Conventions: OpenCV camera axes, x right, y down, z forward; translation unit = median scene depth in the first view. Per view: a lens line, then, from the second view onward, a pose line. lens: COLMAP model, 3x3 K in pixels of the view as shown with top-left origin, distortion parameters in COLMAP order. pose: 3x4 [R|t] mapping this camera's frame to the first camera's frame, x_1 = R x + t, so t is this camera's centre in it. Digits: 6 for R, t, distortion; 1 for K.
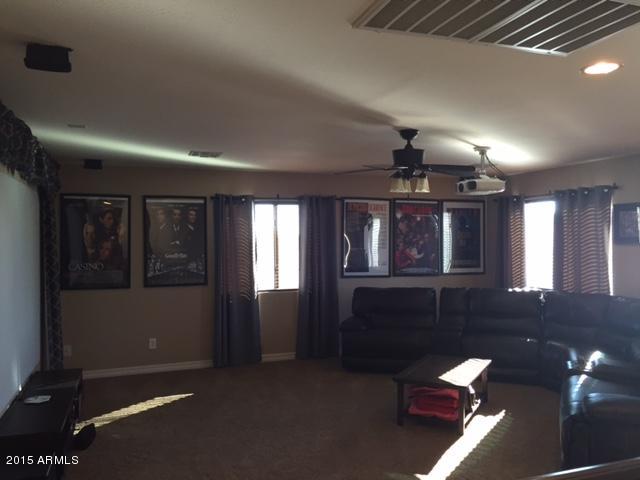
lens RADIAL K [[546.2, 0, 313.8], [0, 546.2, 240.7], [0, 0, 1]] dist [0.068609, -0.085390]
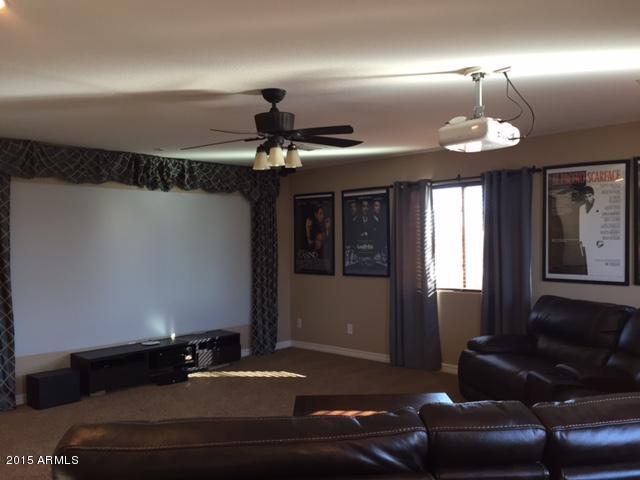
lens RADIAL K [[546.2, 0, 314.8], [0, 546.2, 241.6], [0, 0, 1]] dist [0.068609, -0.085390]
pose [[0.462616, -0.000078, -0.886559, 0.600770], [0.008685, 0.999952, 0.004444, 0.012250], [0.886516, -0.009756, 0.462594, 0.441491]]
